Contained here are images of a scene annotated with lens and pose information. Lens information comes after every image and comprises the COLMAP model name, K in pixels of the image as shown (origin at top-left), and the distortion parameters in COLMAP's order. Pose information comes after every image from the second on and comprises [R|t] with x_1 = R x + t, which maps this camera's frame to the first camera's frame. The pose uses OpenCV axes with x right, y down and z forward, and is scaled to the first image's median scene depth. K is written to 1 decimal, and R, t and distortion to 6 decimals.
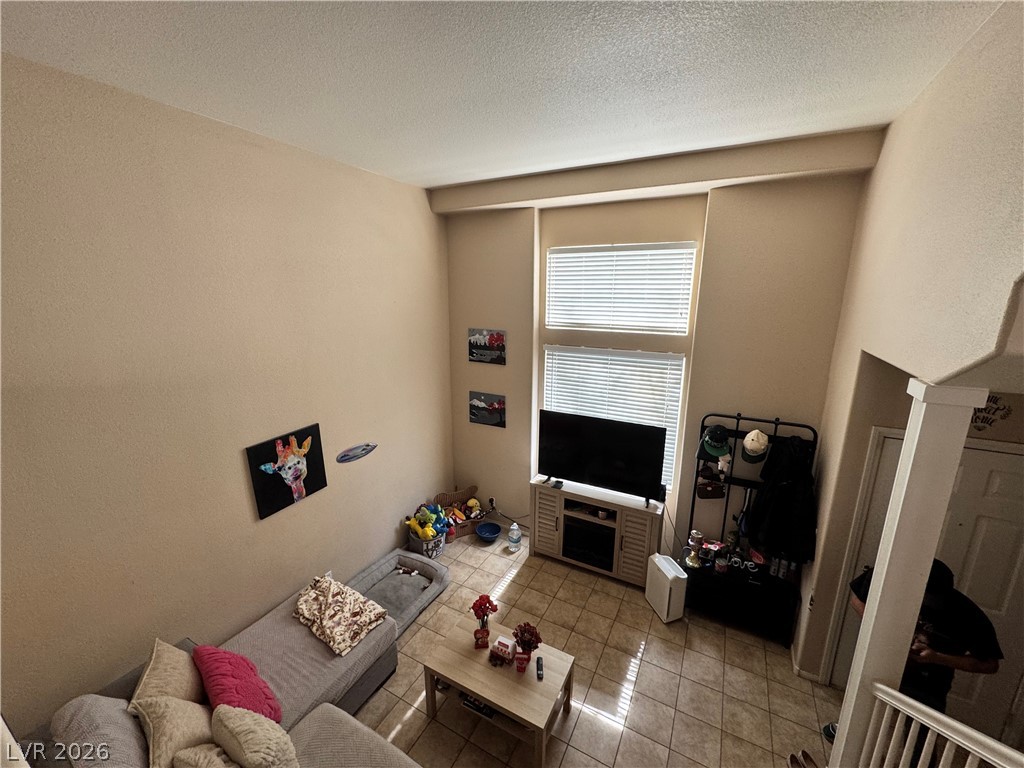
lens RADIAL K [[409.0, 0, 511.1], [0, 409.0, 385.8], [0, 0, 1]] dist [0.001884, 0.000428]
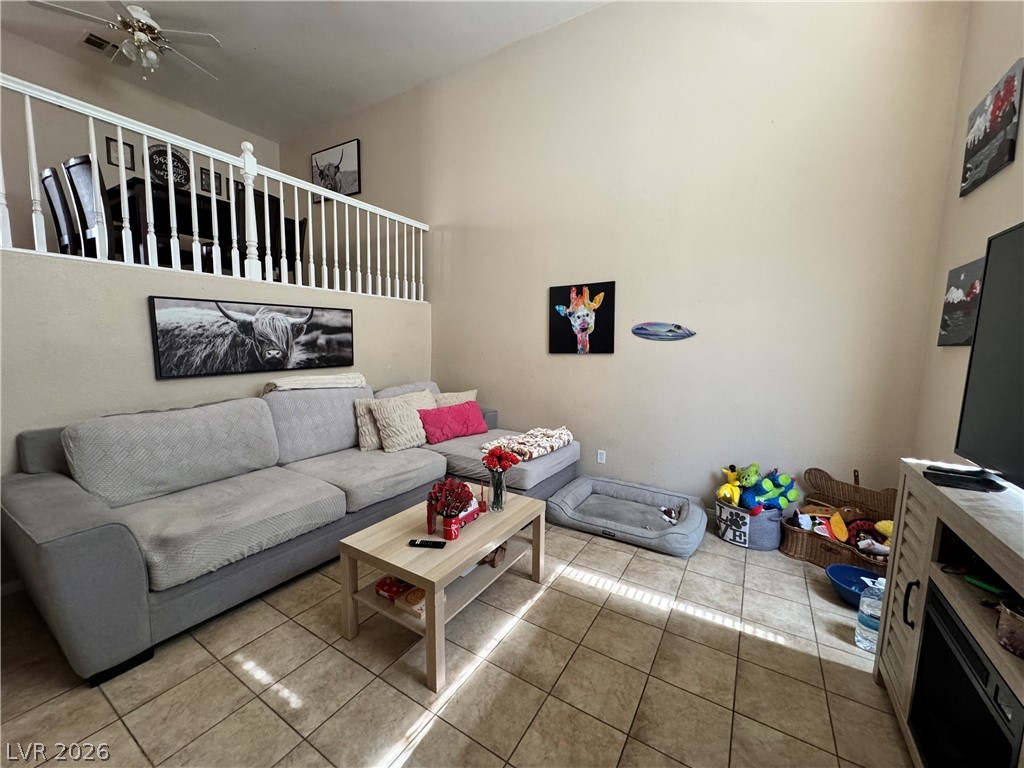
lens RADIAL K [[409.0, 0, 509.2], [0, 409.0, 385.5], [0, 0, 1]] dist [0.001884, 0.000428]
pose [[-0.056155, 0.103157, -0.993079, 0.542156], [-0.249445, 0.961656, 0.113998, 0.291614], [0.966760, 0.254120, -0.028270, 0.886426]]
